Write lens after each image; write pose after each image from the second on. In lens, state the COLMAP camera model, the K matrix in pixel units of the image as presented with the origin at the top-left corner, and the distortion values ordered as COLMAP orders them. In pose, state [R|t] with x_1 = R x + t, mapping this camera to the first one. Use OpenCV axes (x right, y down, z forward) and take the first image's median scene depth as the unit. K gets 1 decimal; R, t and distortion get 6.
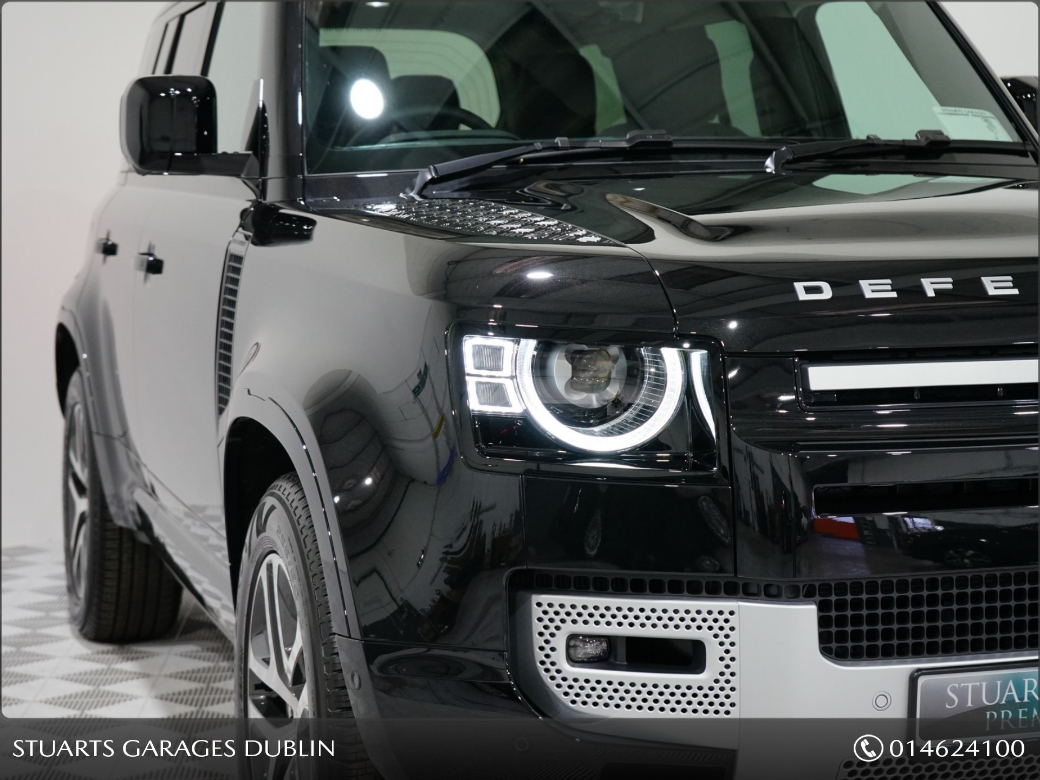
lens RADIAL K [[2277.8, 0, 520.1], [0, 2277.8, 389.4], [0, 0, 1]] dist [-0.103018, 0.000000]
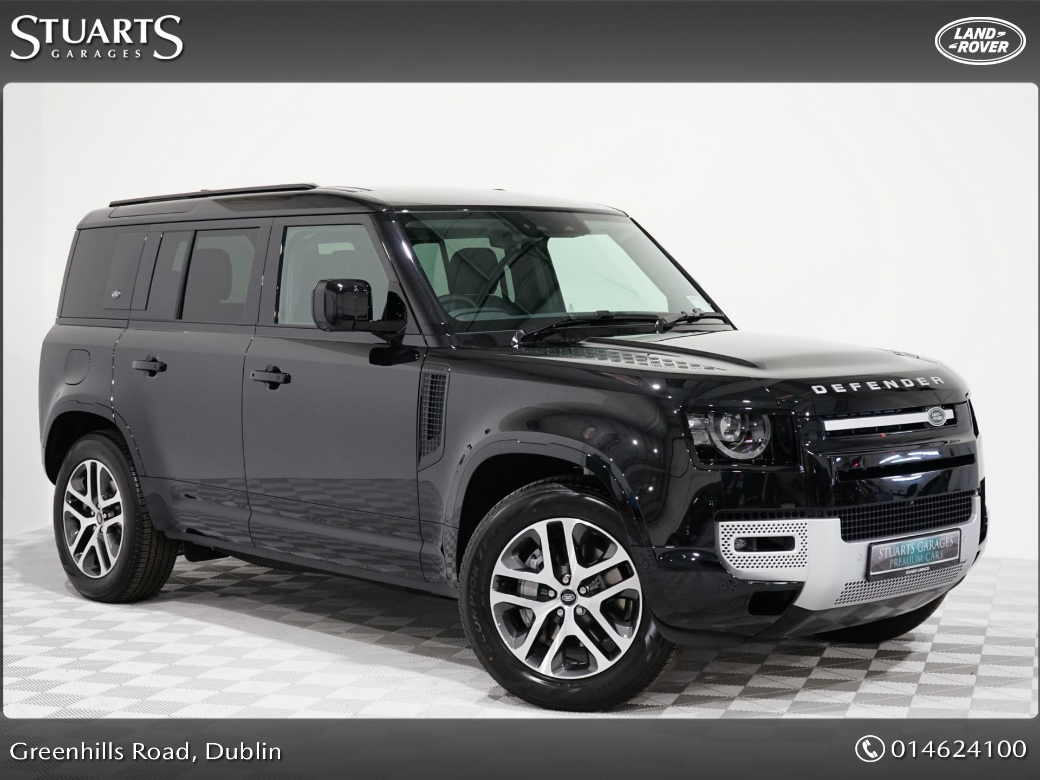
lens RADIAL K [[1634.0, 0, 519.9], [0, 1634.0, 390.7], [0, 0, 1]] dist [0.034953, 0.000000]
pose [[0.913645, -0.020675, 0.405986, -0.865755], [0.033122, 0.999171, -0.023655, -0.011768], [-0.405161, 0.035059, 0.913573, -0.458263]]
